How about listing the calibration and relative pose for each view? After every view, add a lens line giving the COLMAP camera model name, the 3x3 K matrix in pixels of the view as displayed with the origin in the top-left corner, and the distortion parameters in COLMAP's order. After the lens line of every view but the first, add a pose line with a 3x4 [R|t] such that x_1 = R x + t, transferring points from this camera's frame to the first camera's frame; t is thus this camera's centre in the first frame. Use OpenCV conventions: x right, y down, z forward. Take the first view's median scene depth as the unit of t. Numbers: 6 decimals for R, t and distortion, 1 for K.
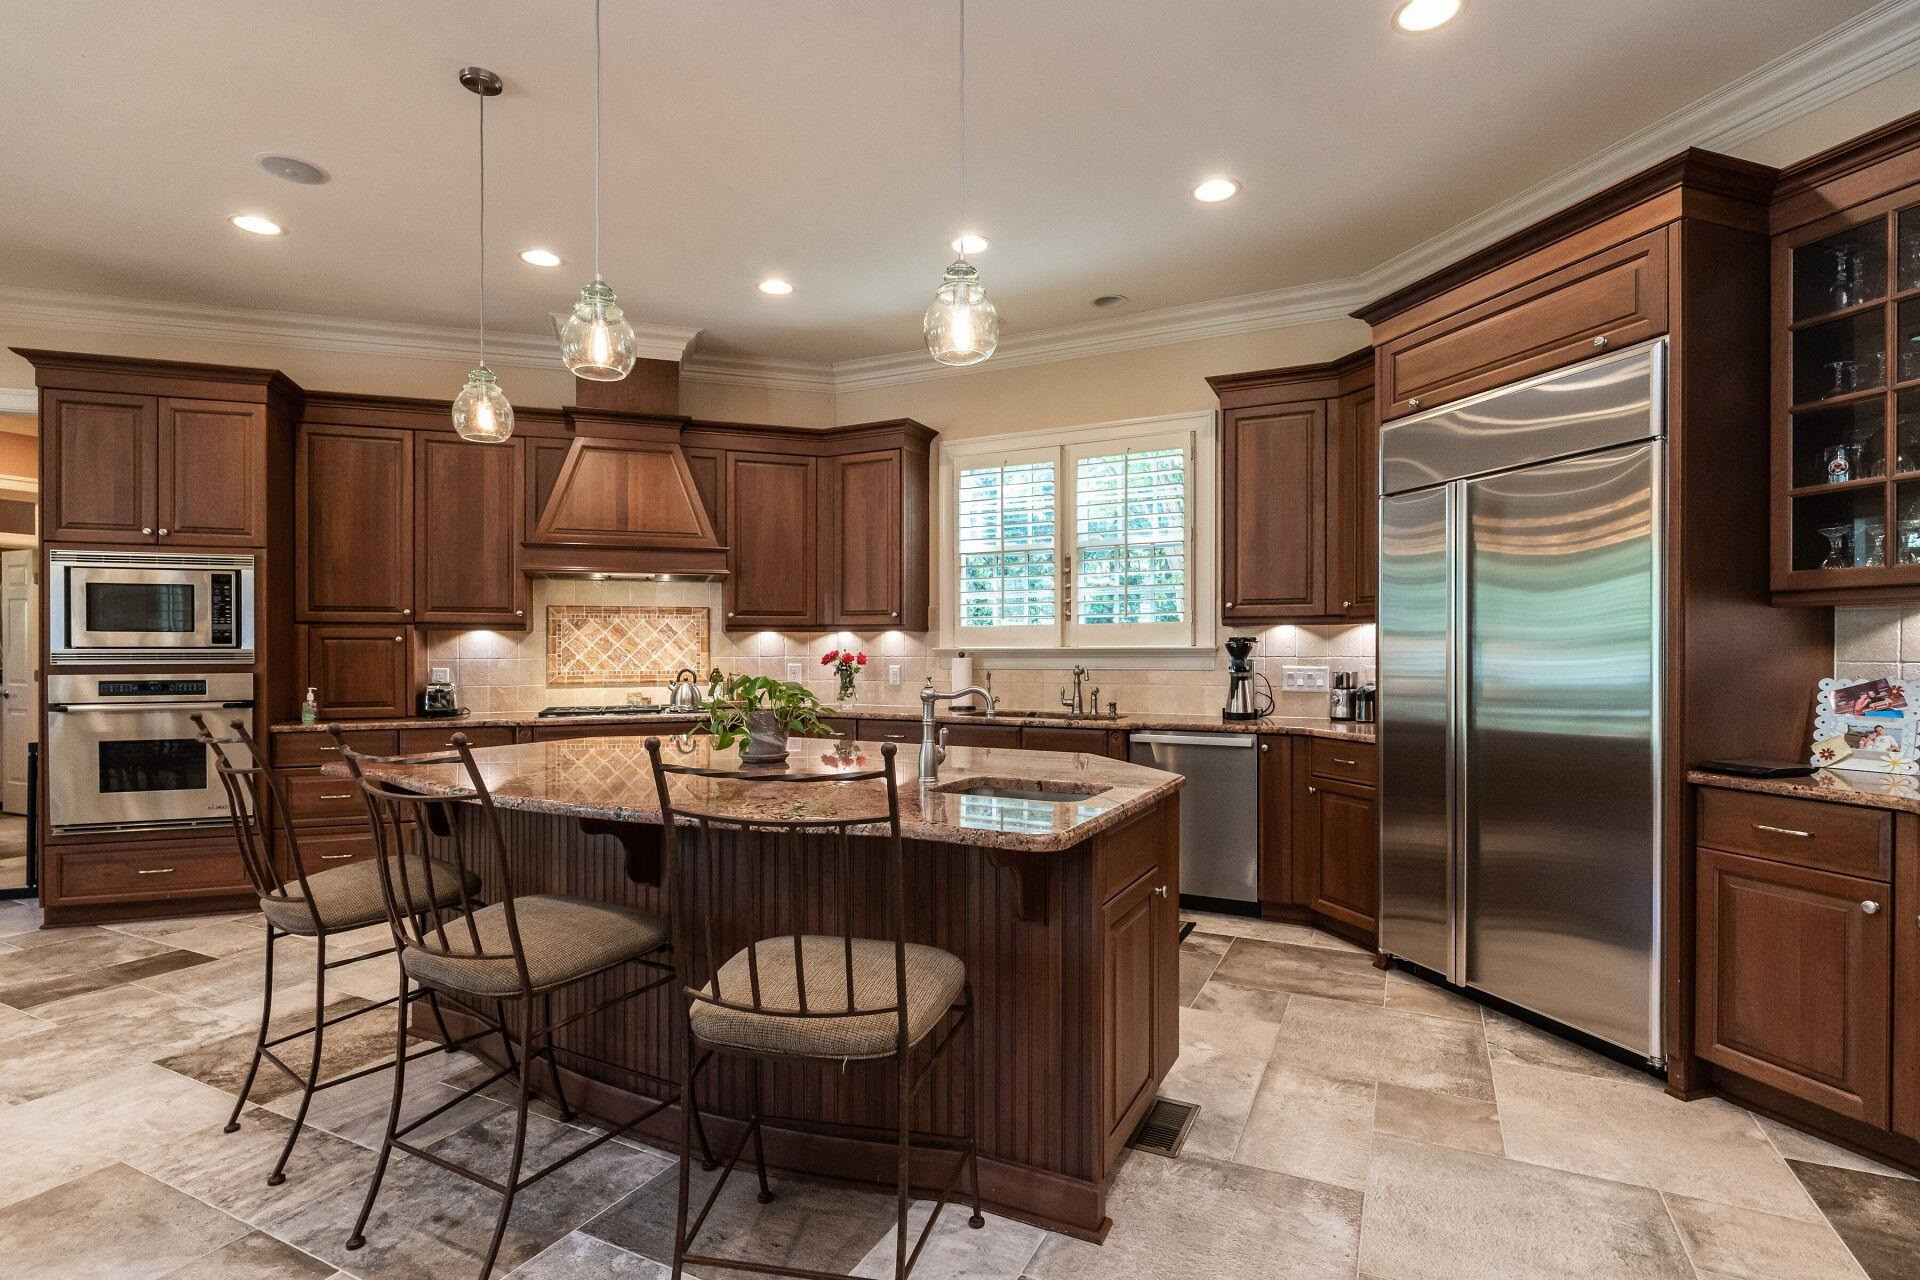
lens RADIAL K [[924.2, 0, 962.0], [0, 924.2, 653.9], [0, 0, 1]] dist [-0.000209, -0.000654]
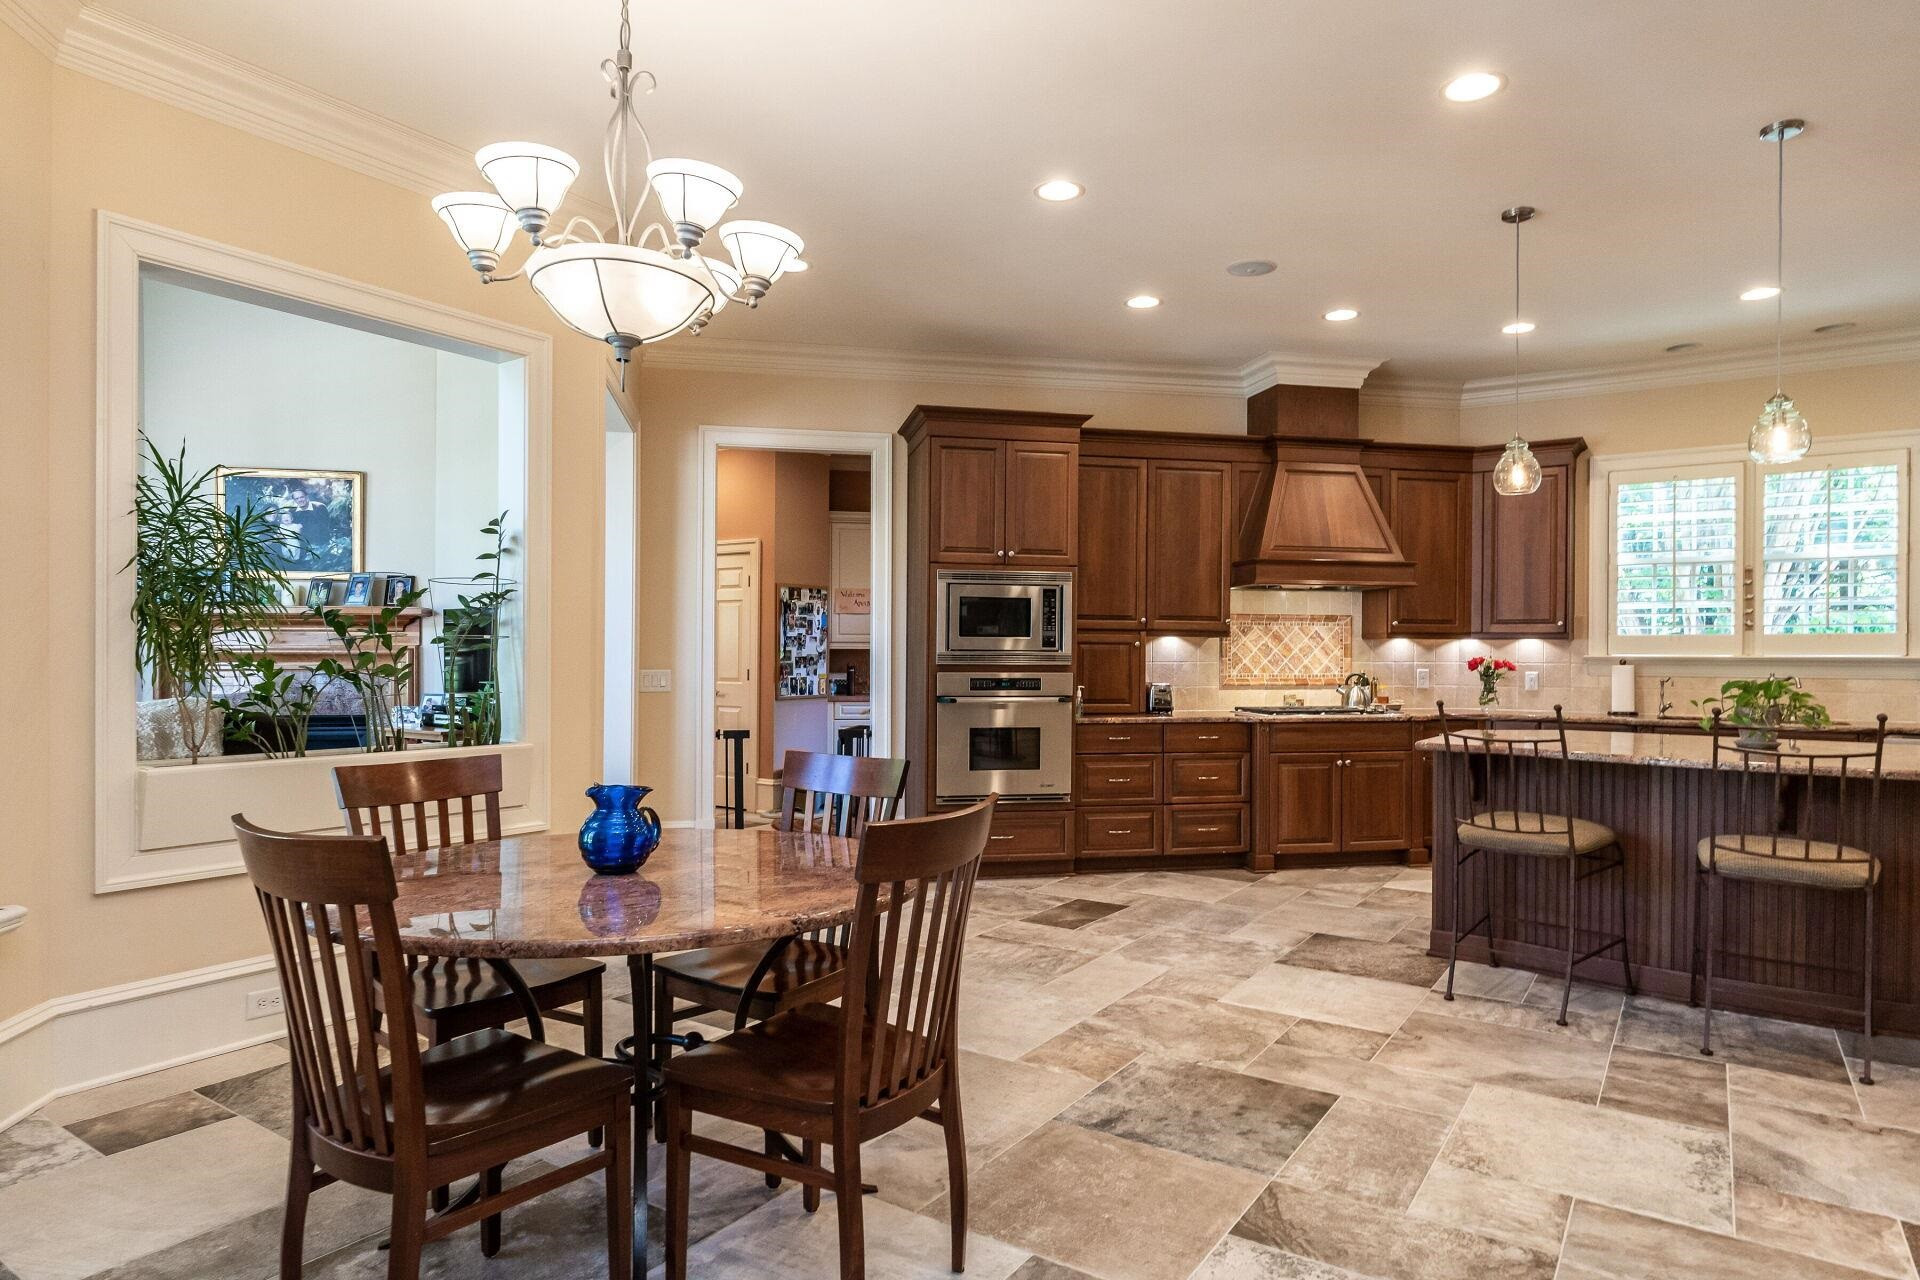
lens RADIAL K [[1126.3, 0, 958.6], [0, 1126.3, 647.2], [0, 0, 1]] dist [0.001154, 0.000820]
pose [[0.991725, 0.007385, -0.128171, -0.600653], [-0.008660, 0.999918, -0.009394, 0.002511], [0.128091, 0.010426, 0.991708, -0.364368]]
